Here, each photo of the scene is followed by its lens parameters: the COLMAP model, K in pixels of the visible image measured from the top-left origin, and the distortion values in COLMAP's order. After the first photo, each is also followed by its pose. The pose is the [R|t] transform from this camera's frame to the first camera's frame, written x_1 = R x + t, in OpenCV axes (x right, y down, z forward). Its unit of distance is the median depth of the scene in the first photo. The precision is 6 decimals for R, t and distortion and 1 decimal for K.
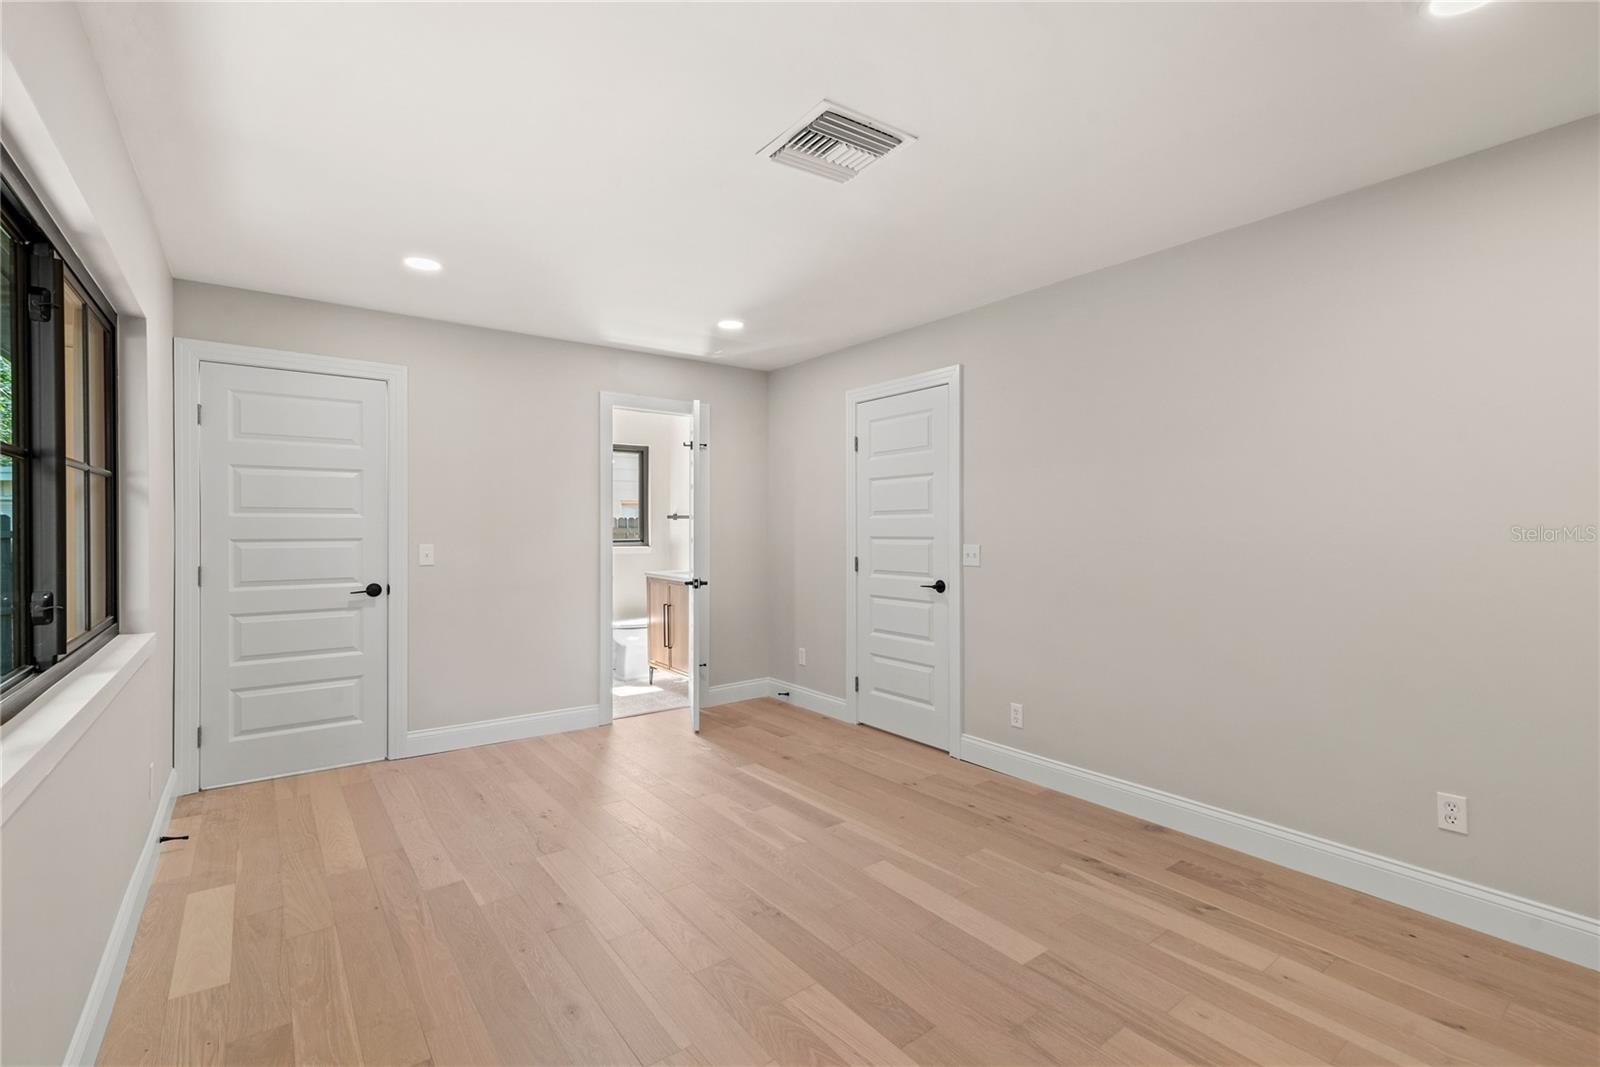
lens RADIAL K [[719.0, 0, 800.9], [0, 719.0, 525.6], [0, 0, 1]] dist [0.016147, -0.001159]
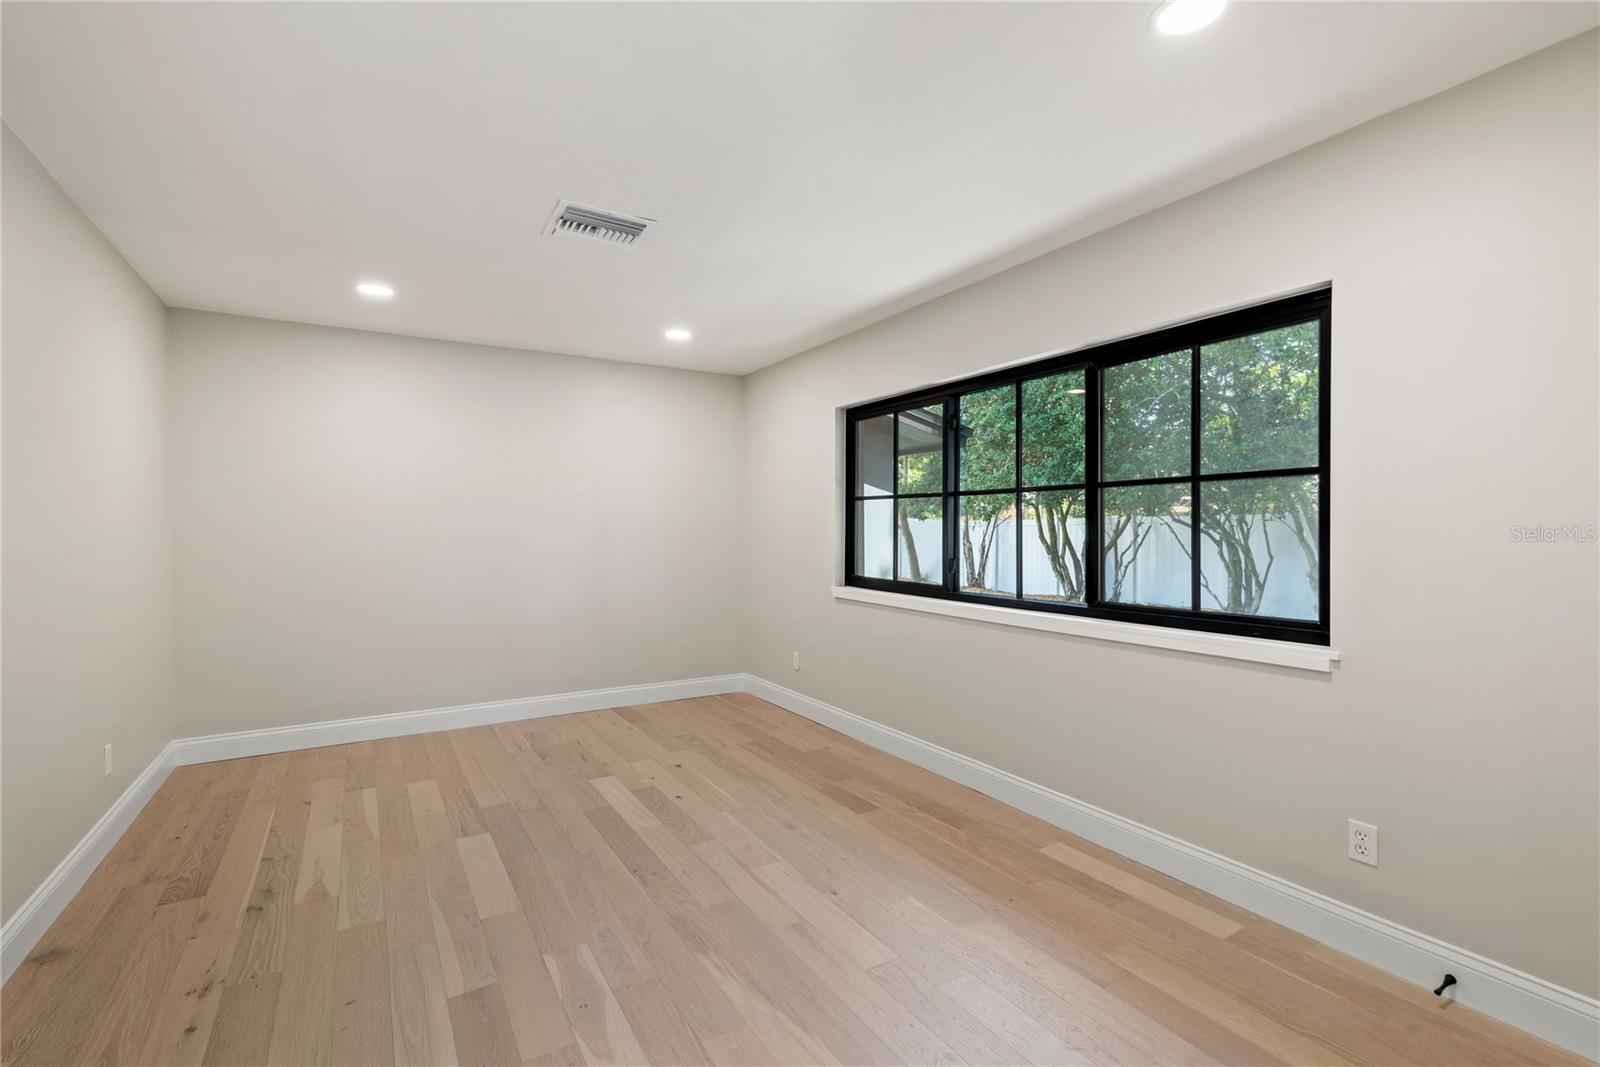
lens RADIAL K [[719.0, 0, 797.4], [0, 719.0, 536.4], [0, 0, 1]] dist [0.016147, -0.001159]
pose [[-0.994626, 0.001785, 0.103515, -0.381120], [0.002661, 0.999962, 0.008320, 0.005275], [-0.103496, 0.008551, -0.994593, 1.985657]]
